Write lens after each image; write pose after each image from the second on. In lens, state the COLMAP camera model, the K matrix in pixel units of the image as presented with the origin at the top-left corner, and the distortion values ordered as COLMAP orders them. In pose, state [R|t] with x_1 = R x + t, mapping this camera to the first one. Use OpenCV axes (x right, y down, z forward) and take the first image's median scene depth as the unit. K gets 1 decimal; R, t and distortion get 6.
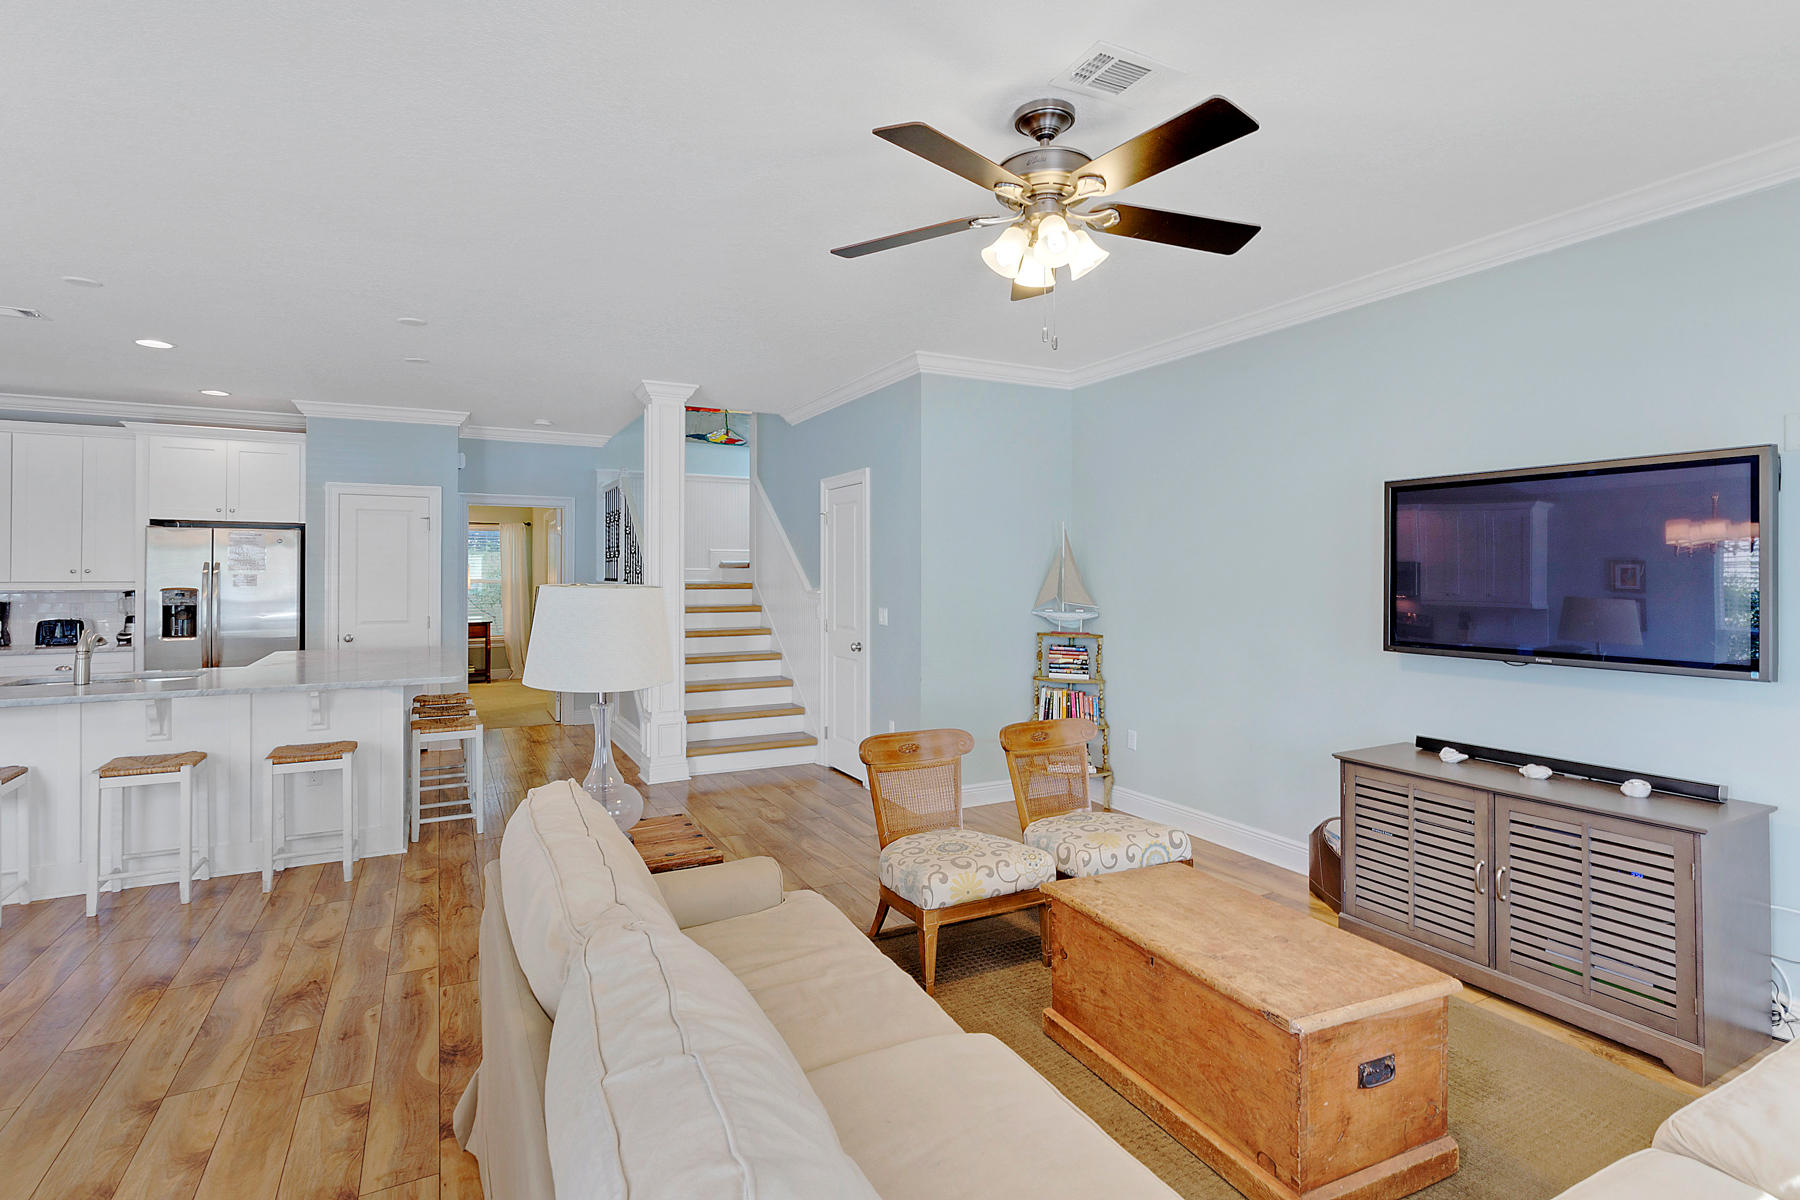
lens RADIAL K [[865.5, 0, 908.8], [0, 865.5, 566.4], [0, 0, 1]] dist [-0.010469, 0.004118]
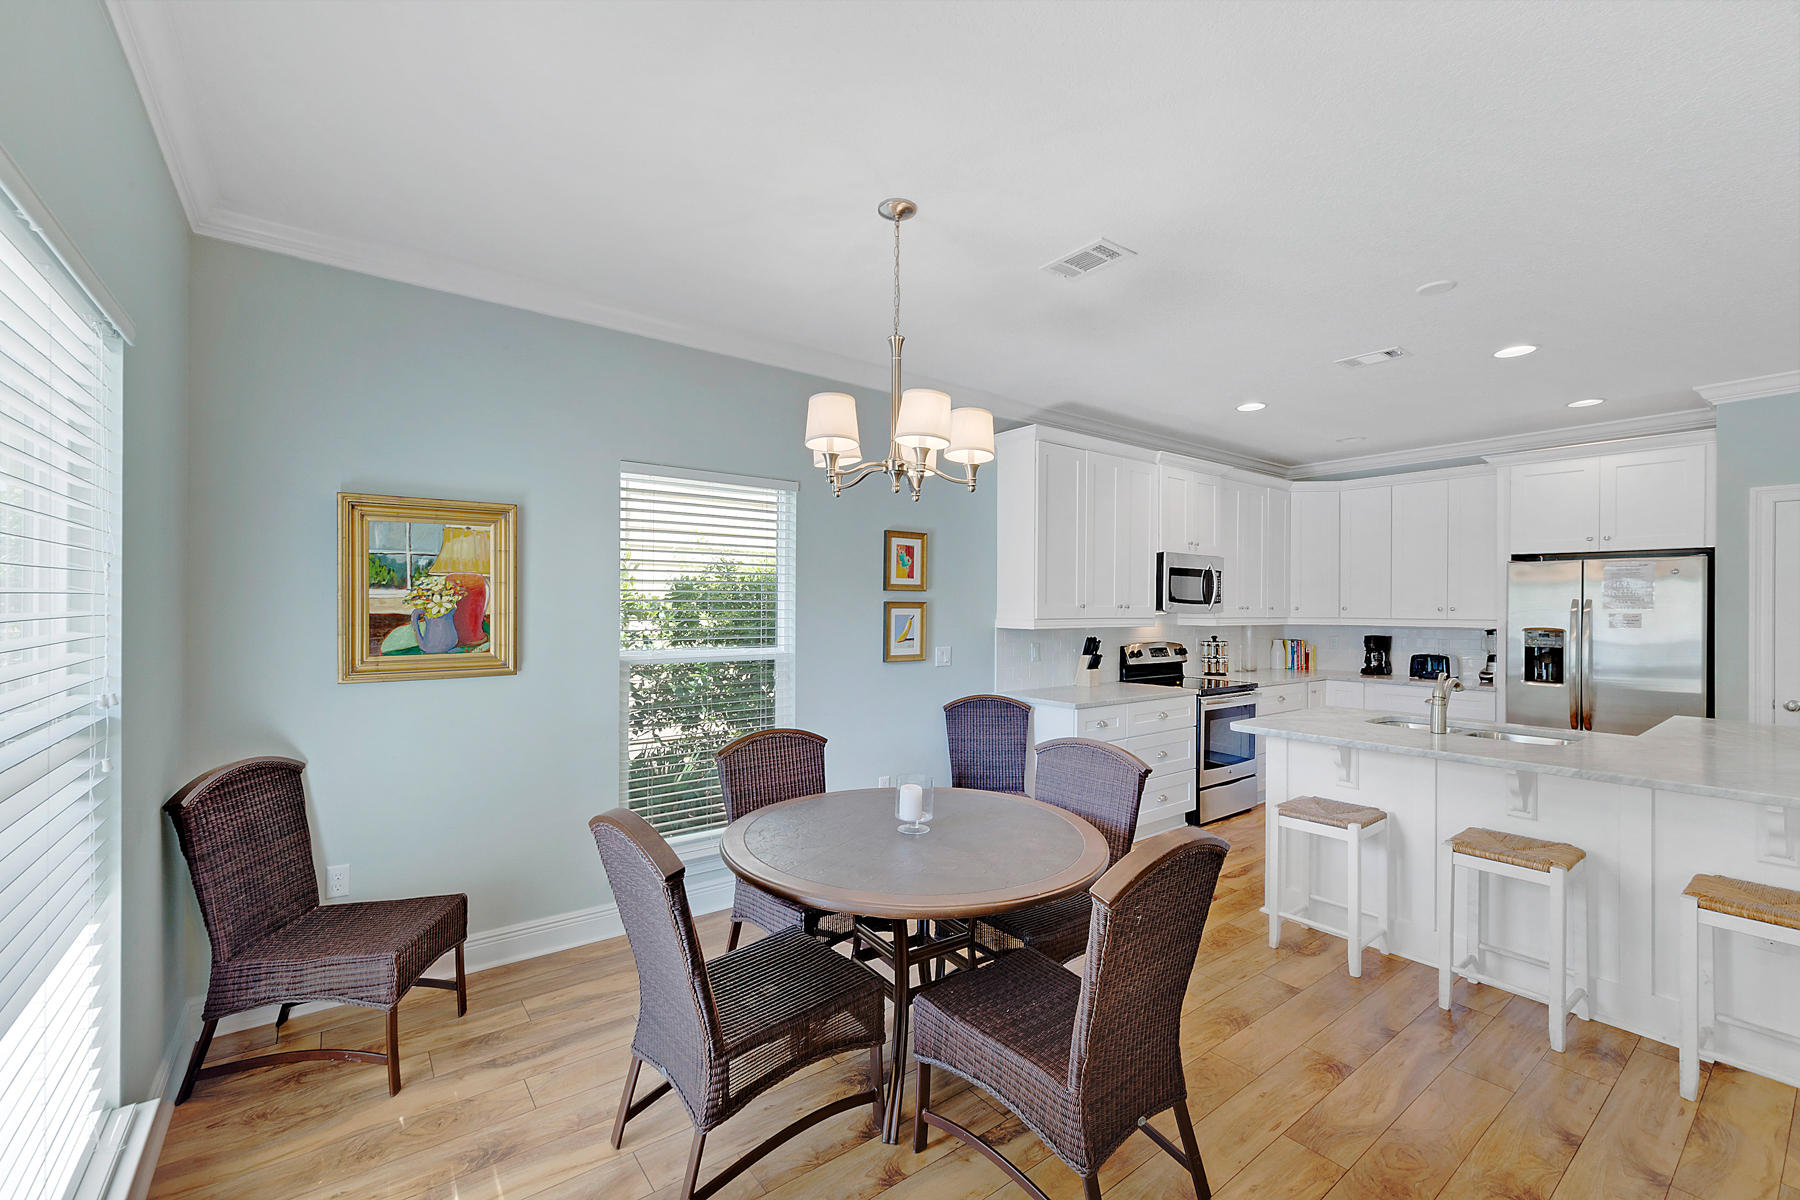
lens RADIAL K [[754.4, 0, 880.7], [0, 754.4, 605.3], [0, 0, 1]] dist [-0.006888, 0.003491]
pose [[0.148588, -0.002752, -0.988895, -0.169274], [0.002099, 0.999995, -0.002467, 0.001653], [0.988897, -0.001709, 0.148593, 0.193628]]
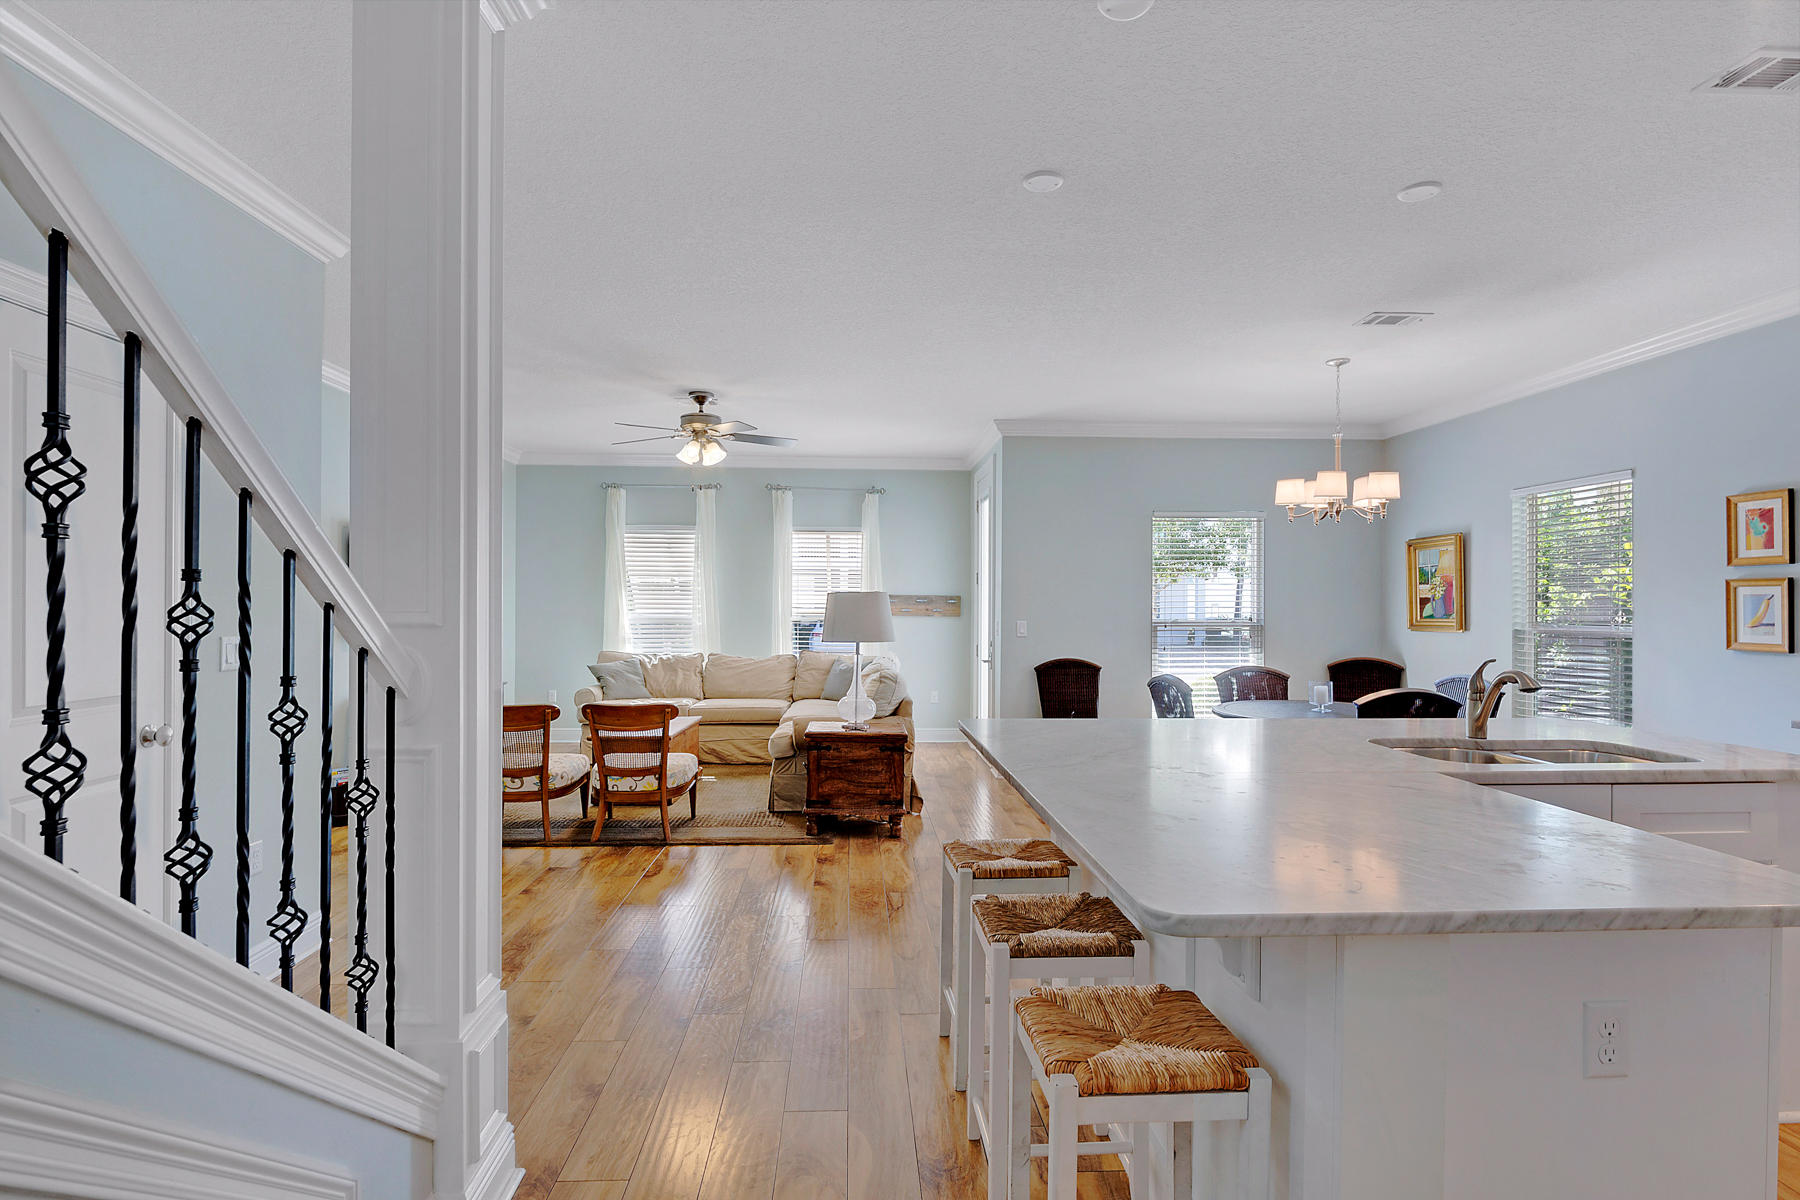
lens RADIAL K [[919.8, 0, 886.6], [0, 919.8, 600.9], [0, 0, 1]] dist [-0.005684, 0.000162]
pose [[-0.900671, -0.002055, 0.434497, -0.563506], [-0.007814, 0.999904, -0.011468, 0.026705], [-0.434432, -0.013724, -0.900600, 1.223175]]
